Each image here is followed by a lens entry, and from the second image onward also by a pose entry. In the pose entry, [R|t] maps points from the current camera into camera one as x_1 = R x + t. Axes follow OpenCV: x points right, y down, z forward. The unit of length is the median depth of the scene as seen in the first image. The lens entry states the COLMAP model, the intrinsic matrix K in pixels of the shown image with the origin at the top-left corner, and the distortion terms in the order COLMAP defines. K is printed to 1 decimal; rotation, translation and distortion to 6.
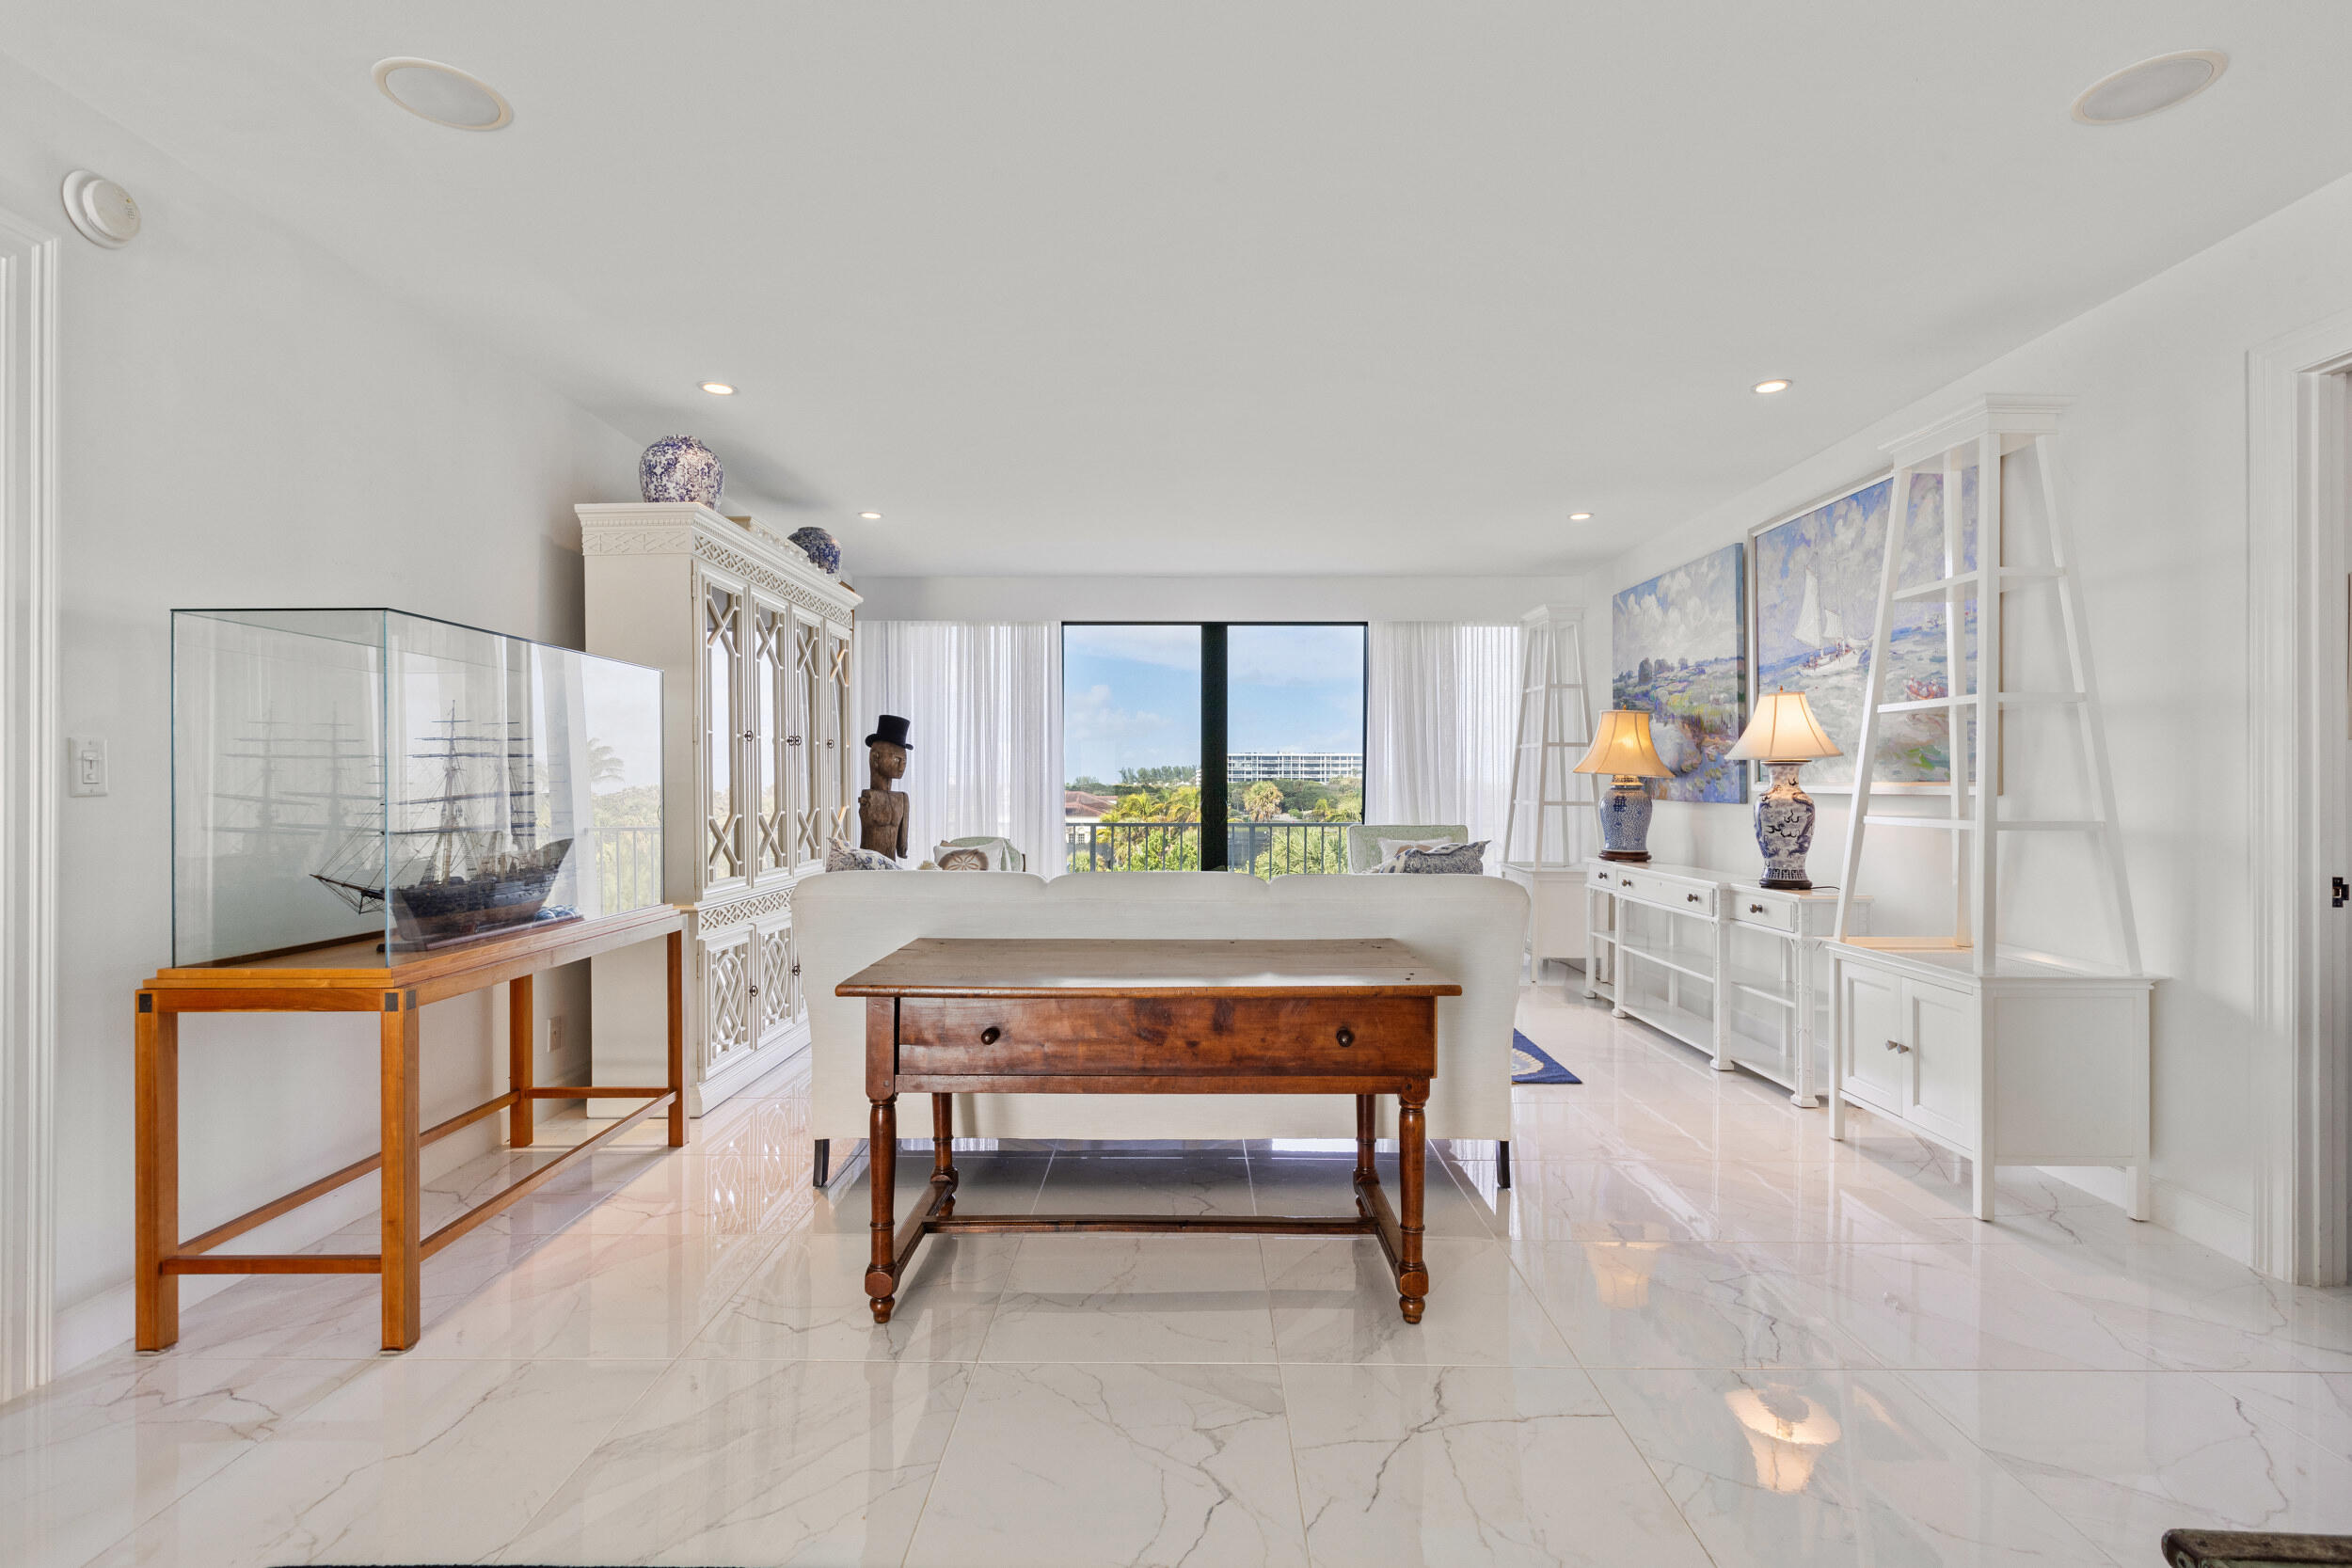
lens RADIAL K [[1091.6, 0, 1179.5], [0, 1091.6, 782.2], [0, 0, 1]] dist [-0.003124, 0.000033]
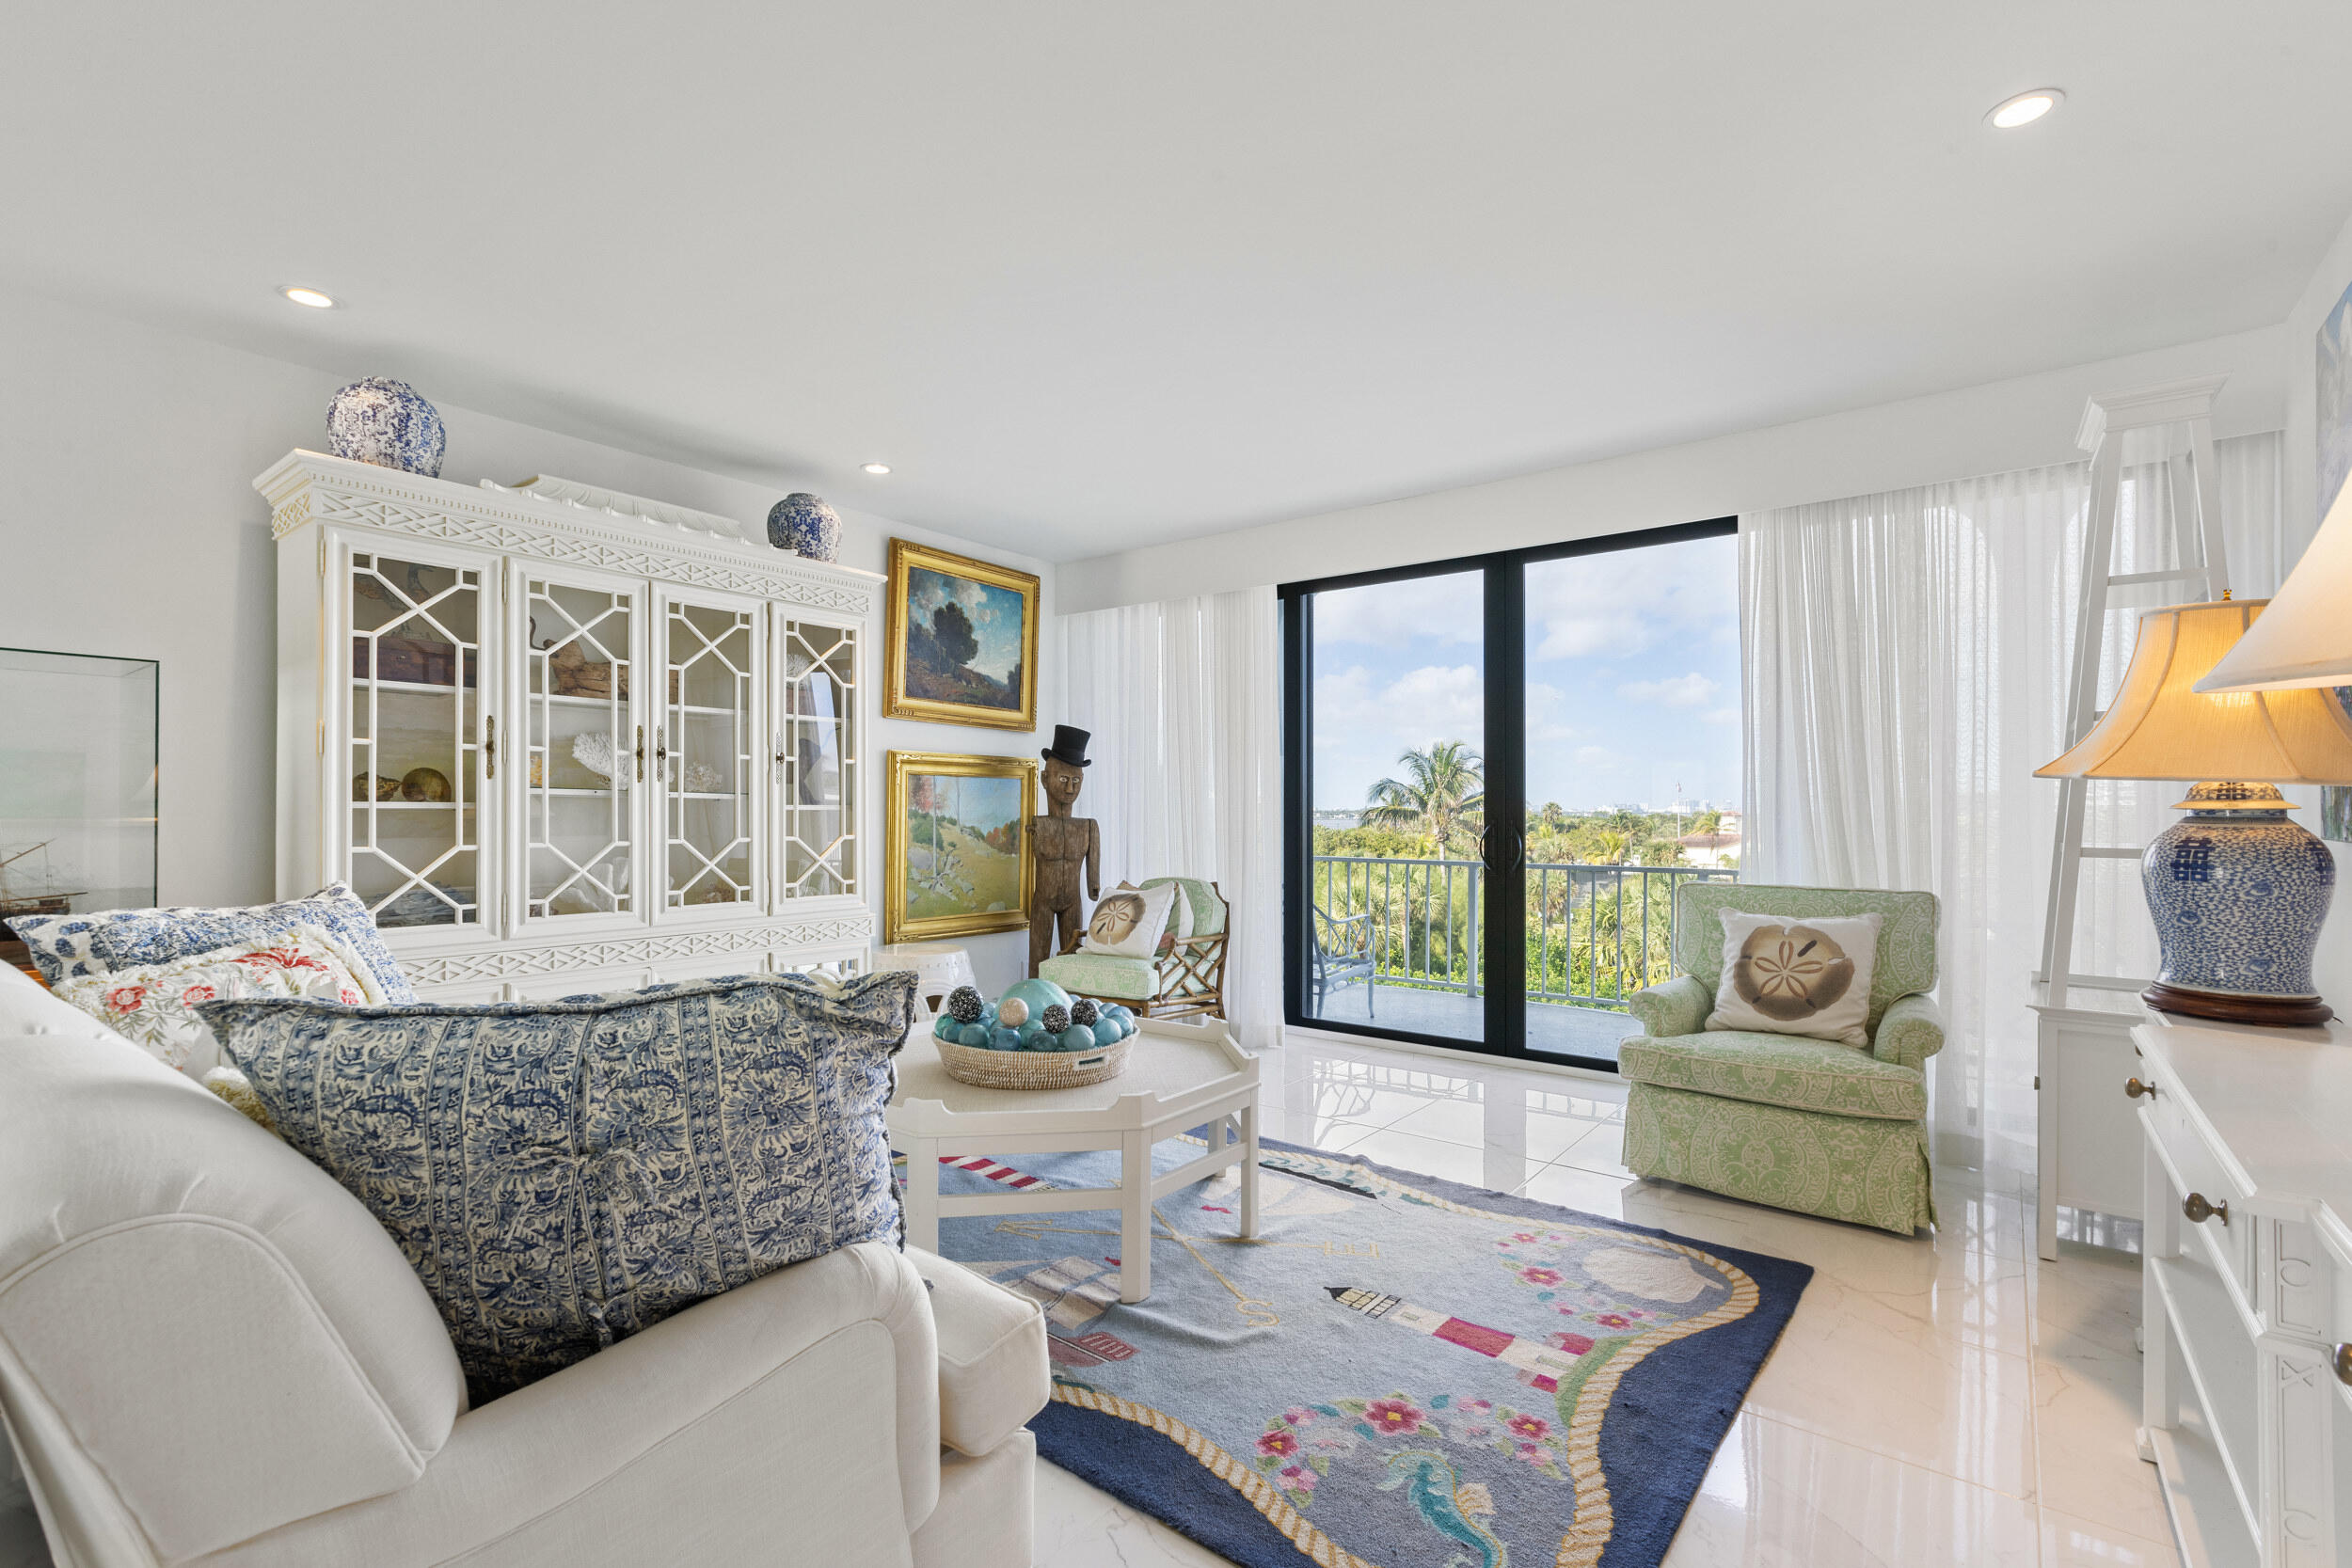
lens RADIAL K [[1072.7, 0, 1169.8], [0, 1072.7, 793.1], [0, 0, 1]] dist [0.000416, 0.000370]
pose [[0.792486, -0.009514, -0.609815, 0.458521], [-0.000434, 0.999869, -0.016164, 0.004738], [0.609889, 0.013074, 0.792379, 0.656620]]
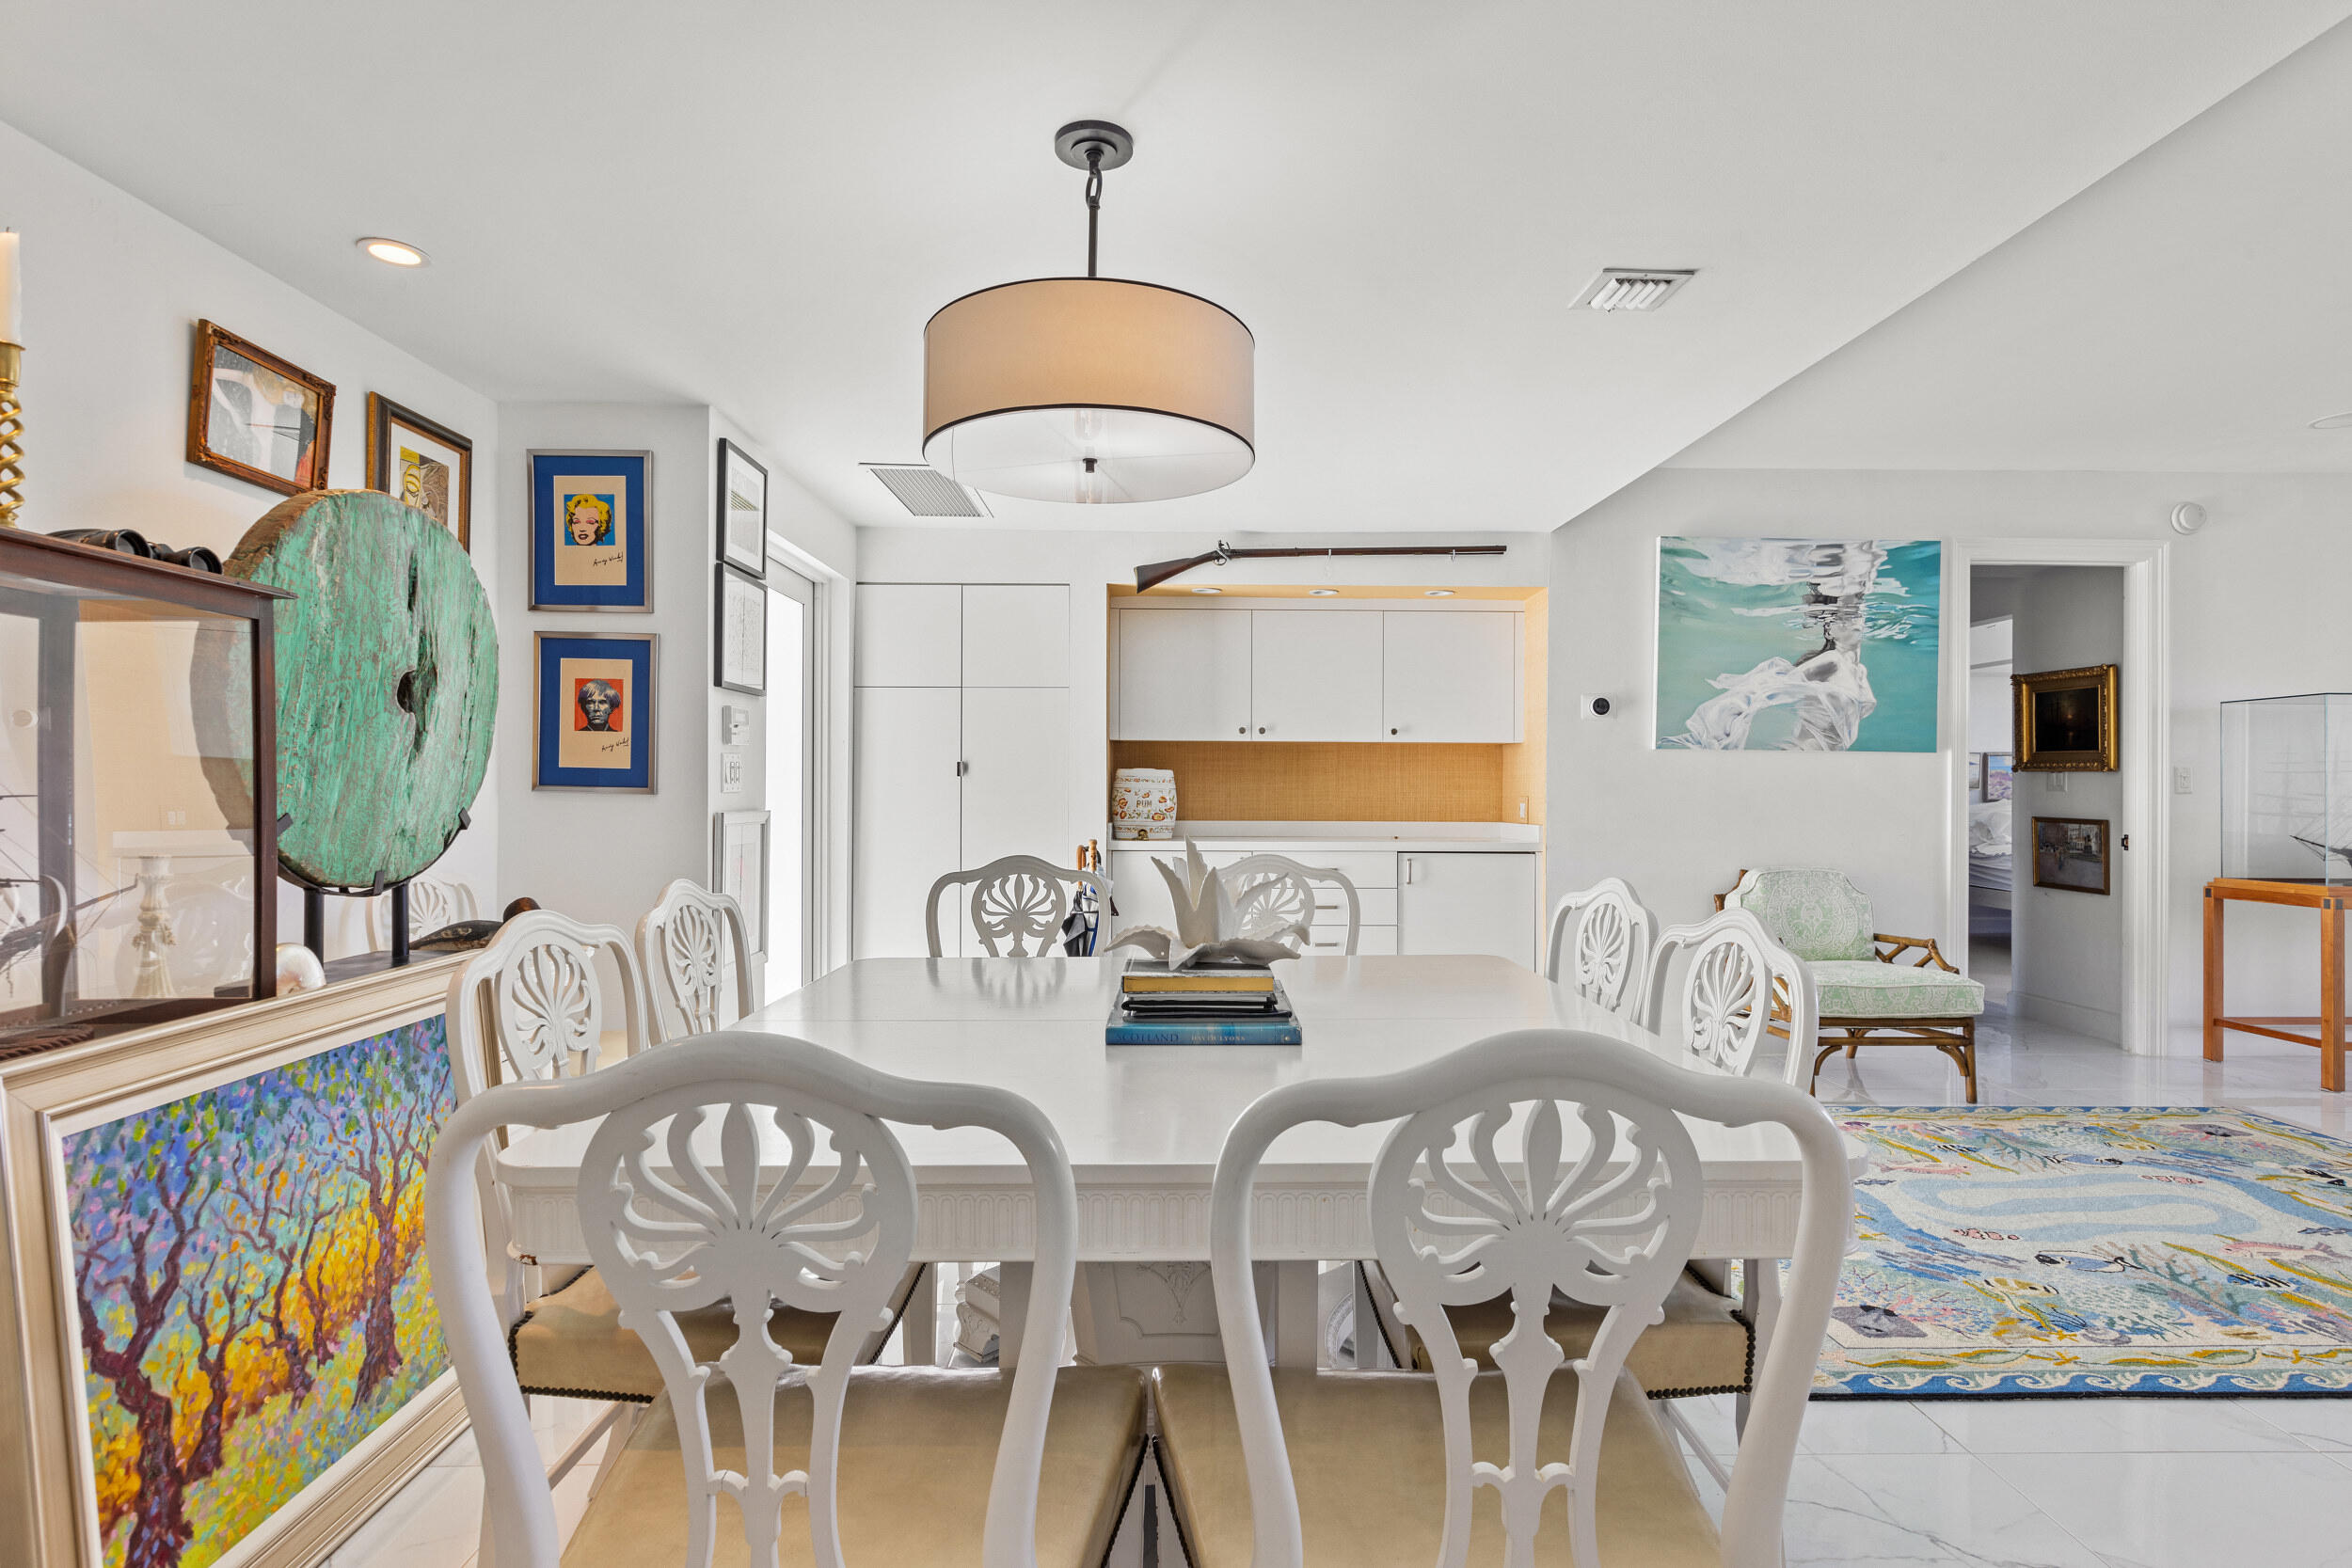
lens RADIAL K [[1177.1, 0, 1181.1], [0, 1177.1, 783.0], [0, 0, 1]] dist [0.001330, 0.000978]
pose [[0.025710, -0.004454, -0.999660, 0.639334], [-0.003057, 0.999985, -0.004534, 0.004513], [0.999665, 0.003172, 0.025696, -0.520811]]
